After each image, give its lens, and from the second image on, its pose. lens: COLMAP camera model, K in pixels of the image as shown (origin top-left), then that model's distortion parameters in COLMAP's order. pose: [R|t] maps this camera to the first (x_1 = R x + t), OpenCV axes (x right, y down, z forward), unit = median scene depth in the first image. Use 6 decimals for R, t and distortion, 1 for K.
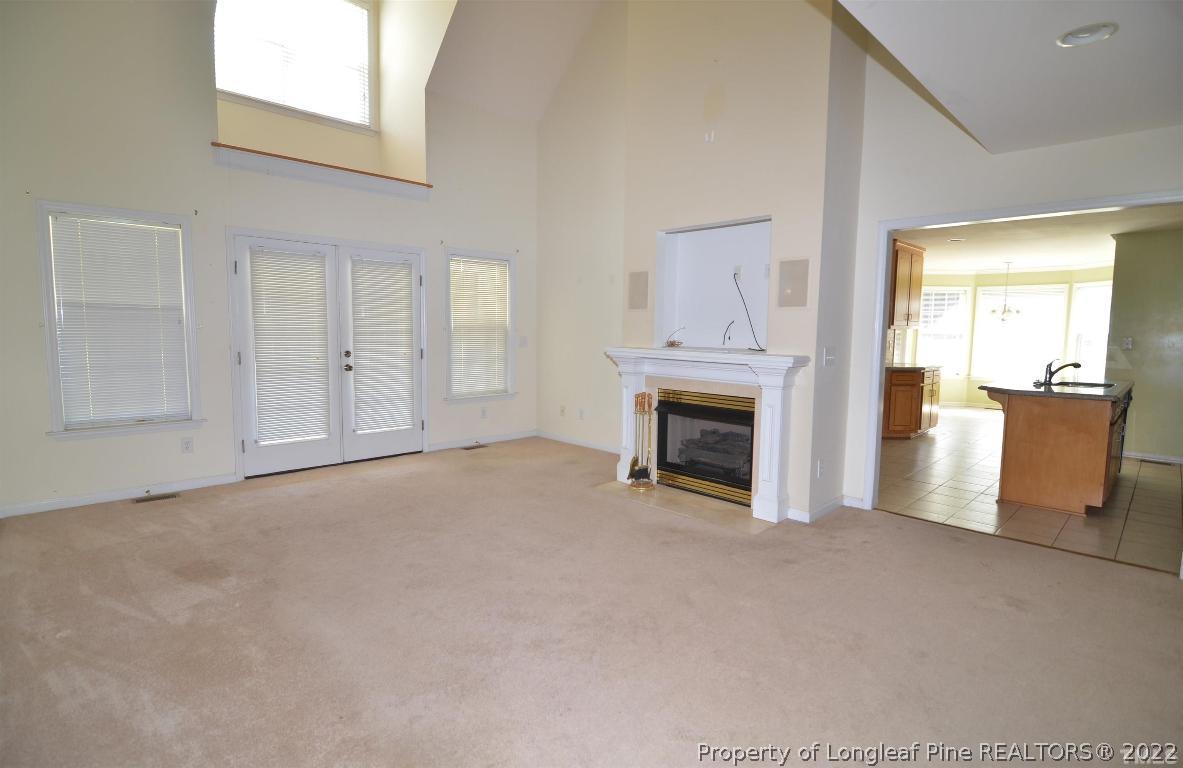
lens RADIAL K [[559.0, 0, 594.5], [0, 559.0, 378.8], [0, 0, 1]] dist [-0.009724, -0.001434]
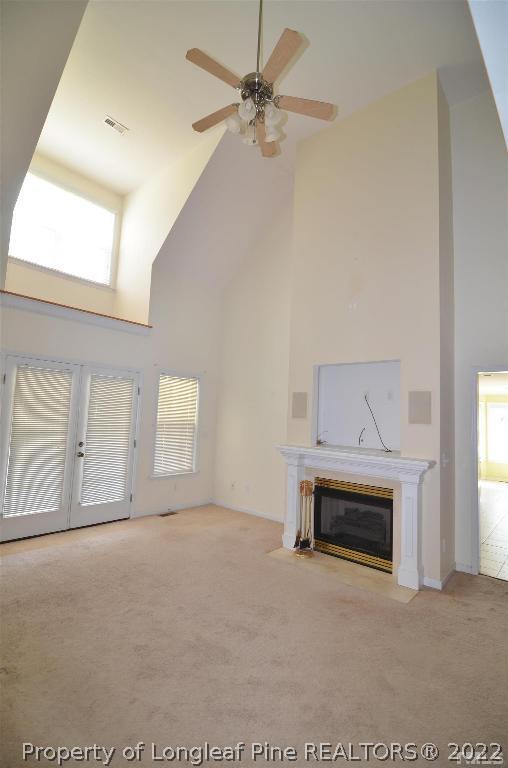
lens RADIAL K [[358.8, 0, 255.1], [0, 358.8, 382.4], [0, 0, 1]] dist [-0.011289, -0.001605]
pose [[0.996399, 0.035971, 0.076780, -0.106986], [-0.021473, 0.983082, -0.181903, -0.047141], [-0.082024, 0.179599, 0.980314, 0.105999]]
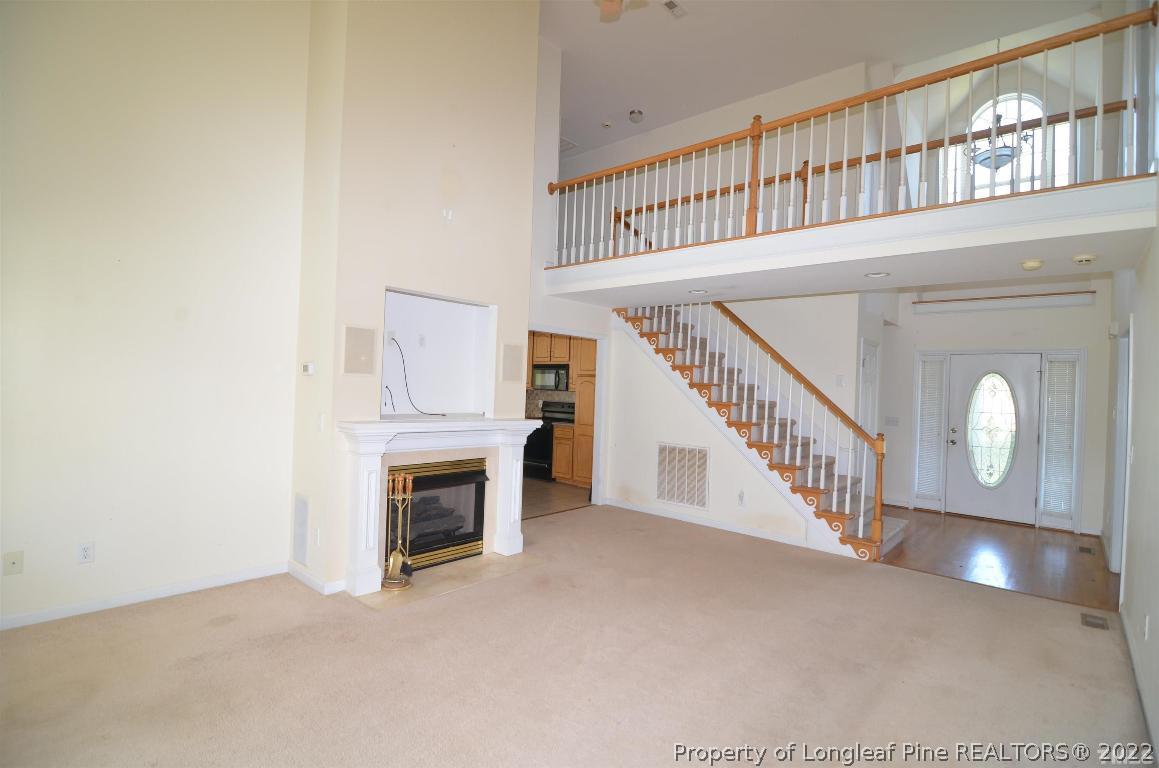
lens RADIAL K [[554.1, 0, 578.1], [0, 554.1, 376.0], [0, 0, 1]] dist [-0.034231, 0.000729]
pose [[-0.059118, 0.002294, 0.998248, -0.744387], [0.051686, 0.998663, 0.000766, -0.107018], [-0.996912, 0.051640, -0.059158, 0.743601]]
